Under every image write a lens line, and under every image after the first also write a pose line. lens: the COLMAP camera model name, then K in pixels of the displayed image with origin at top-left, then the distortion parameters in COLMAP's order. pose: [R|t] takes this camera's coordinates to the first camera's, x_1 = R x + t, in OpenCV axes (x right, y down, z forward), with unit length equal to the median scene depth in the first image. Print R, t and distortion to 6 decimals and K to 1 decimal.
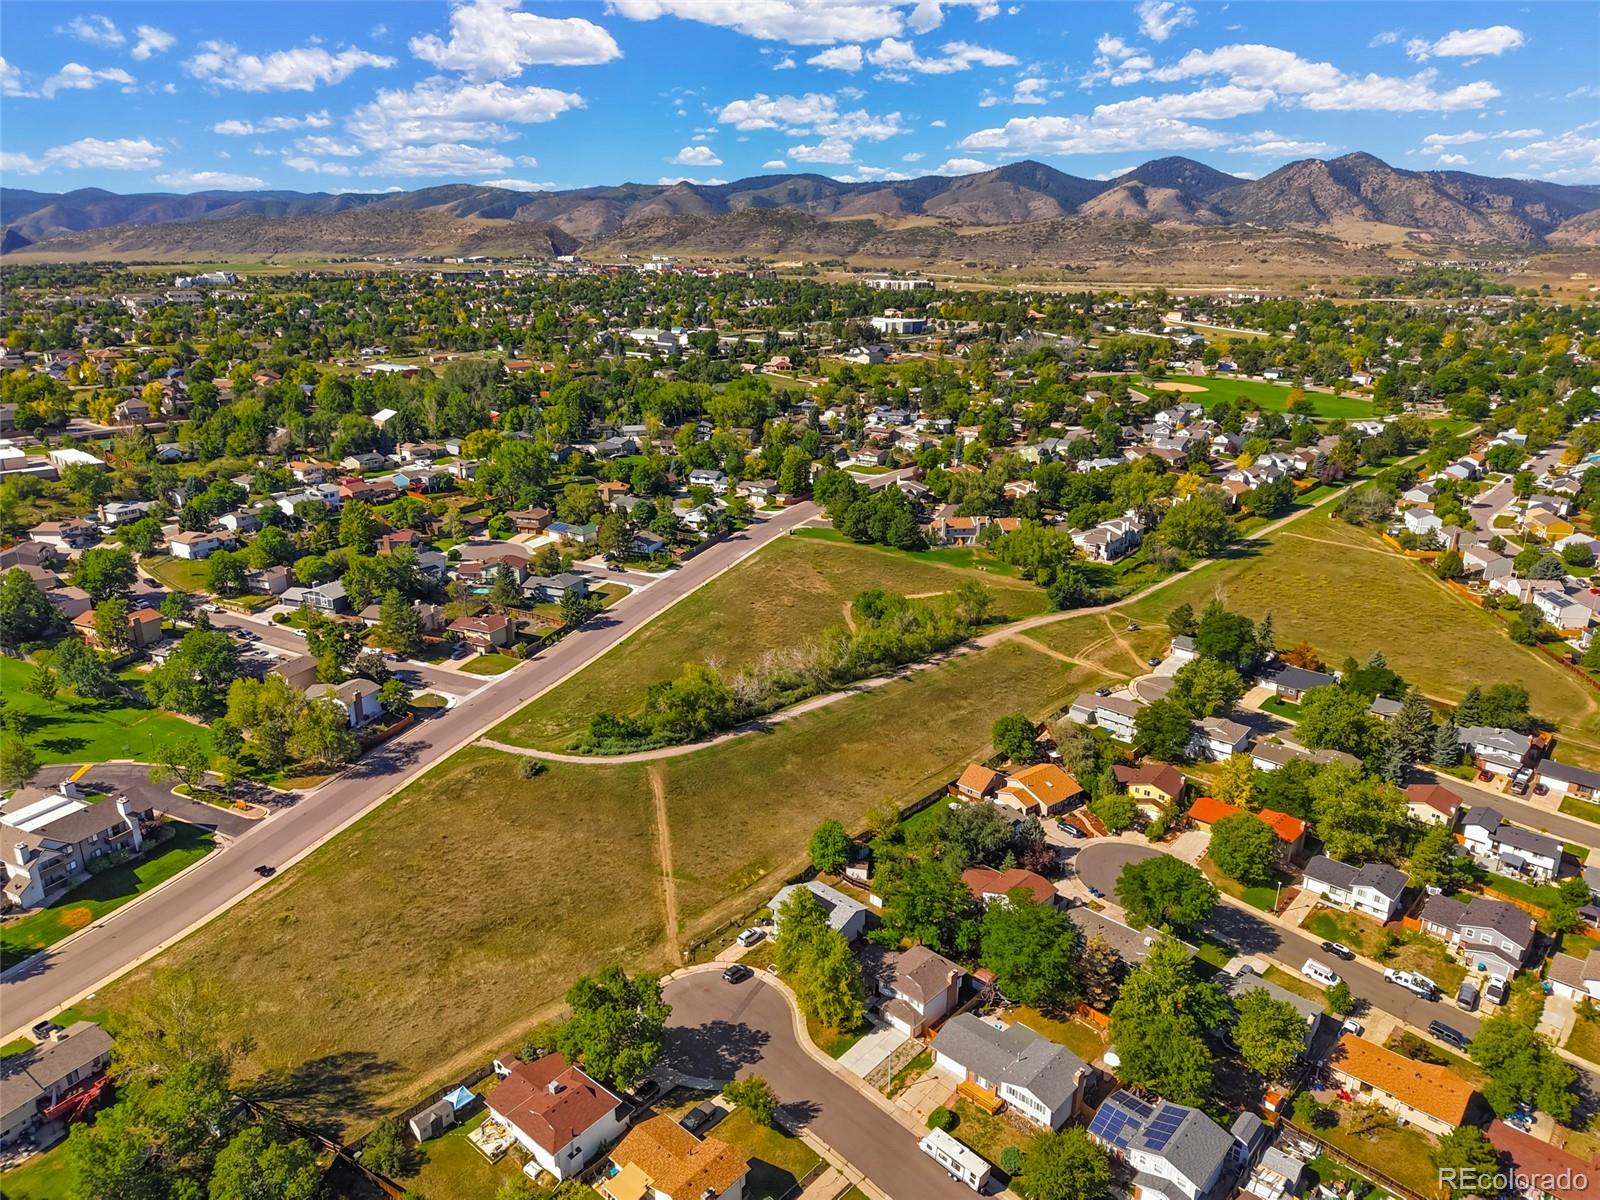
lens RADIAL K [[1079.0, 0, 837.0], [0, 1079.0, 601.5], [0, 0, 1]] dist [0.043622, -0.048285]
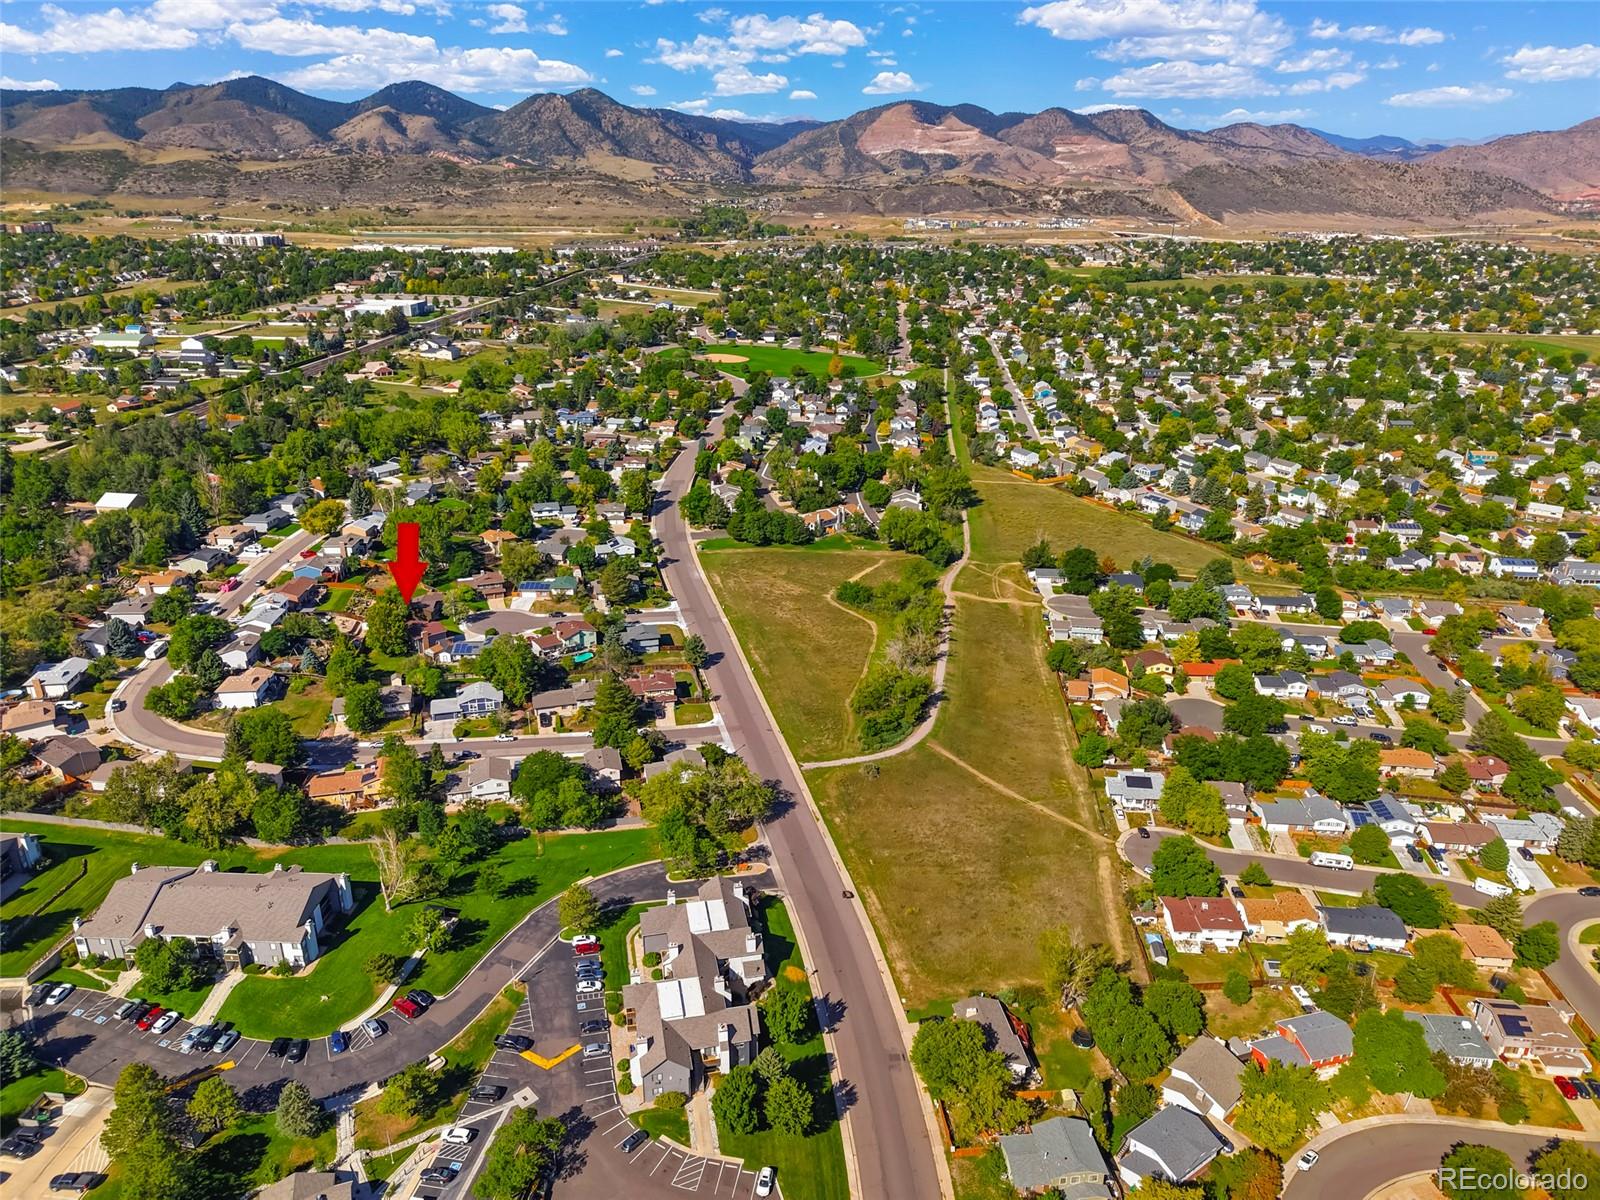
lens RADIAL K [[1079.0, 0, 837.0], [0, 1079.0, 601.5], [0, 0, 1]] dist [0.043622, -0.048285]
pose [[0.787090, -0.218242, 0.576940, -0.101380], [0.178700, 0.975885, 0.125361, -0.021174], [-0.590386, 0.004429, 0.807109, -0.002007]]
